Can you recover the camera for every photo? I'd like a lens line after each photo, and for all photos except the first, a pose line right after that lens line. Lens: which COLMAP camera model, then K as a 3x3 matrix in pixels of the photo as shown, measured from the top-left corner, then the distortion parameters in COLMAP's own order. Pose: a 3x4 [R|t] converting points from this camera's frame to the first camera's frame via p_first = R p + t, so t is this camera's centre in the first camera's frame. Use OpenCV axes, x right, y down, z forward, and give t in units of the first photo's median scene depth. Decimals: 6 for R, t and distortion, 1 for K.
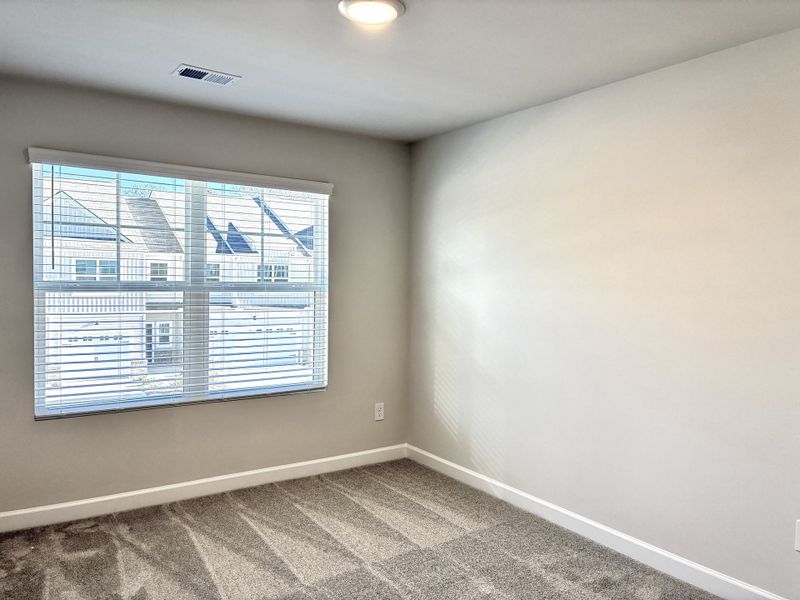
lens RADIAL K [[609.4, 0, 396.3], [0, 609.4, 299.1], [0, 0, 1]] dist [0.064198, -0.059852]
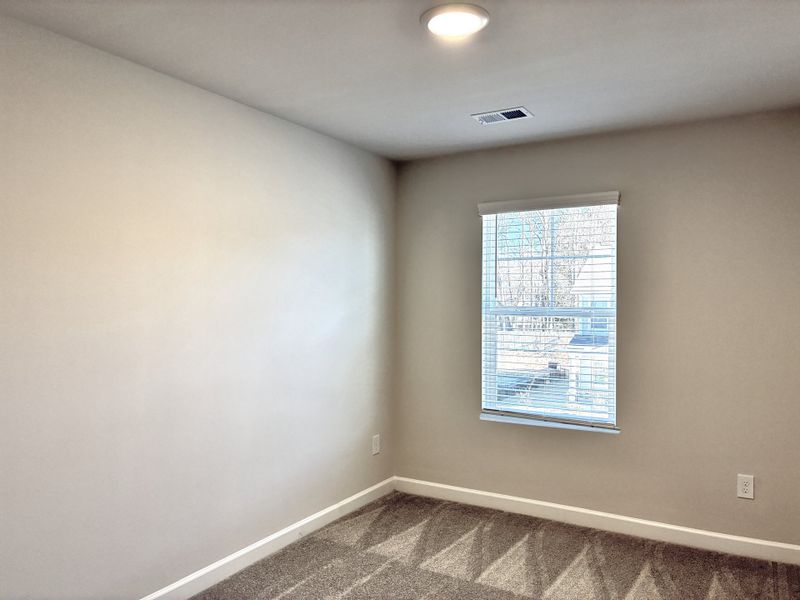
lens RADIAL K [[609.4, 0, 397.0], [0, 609.4, 300.1], [0, 0, 1]] dist [0.064198, -0.059852]
pose [[0.428701, -0.017906, -0.903269, 0.532692], [-0.025045, 0.999184, -0.031694, -0.001574], [0.903099, 0.036209, 0.427903, 0.356645]]
